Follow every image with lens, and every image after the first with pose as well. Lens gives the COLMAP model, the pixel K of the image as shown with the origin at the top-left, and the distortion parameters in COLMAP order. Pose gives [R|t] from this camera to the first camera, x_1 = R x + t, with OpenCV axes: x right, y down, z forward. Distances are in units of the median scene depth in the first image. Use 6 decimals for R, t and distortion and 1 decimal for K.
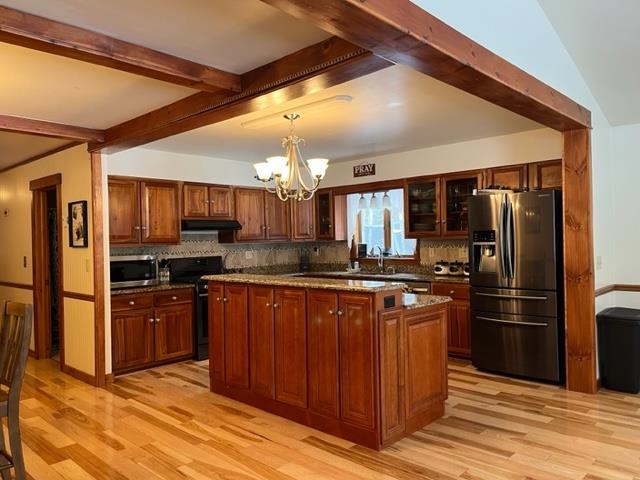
lens RADIAL K [[484.3, 0, 315.5], [0, 484.3, 242.4], [0, 0, 1]] dist [0.032941, -0.013233]
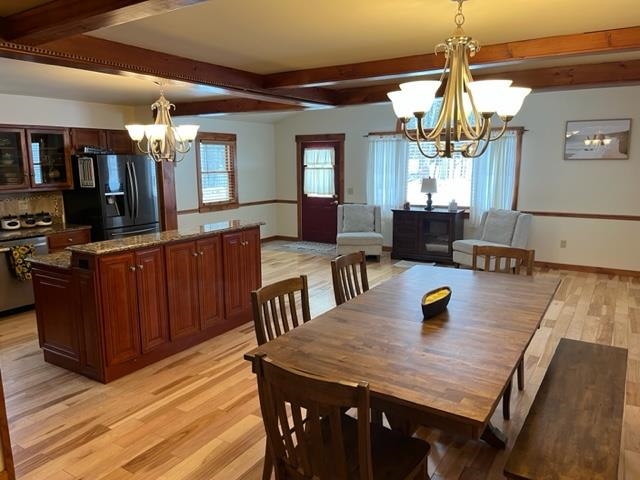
lens RADIAL K [[484.3, 0, 321.0], [0, 484.3, 239.0], [0, 0, 1]] dist [0.032941, -0.013233]
pose [[-0.201617, -0.138107, 0.969679, -0.788925], [0.016802, 0.989376, 0.144406, -0.043471], [-0.979320, 0.045407, -0.197155, 0.576844]]
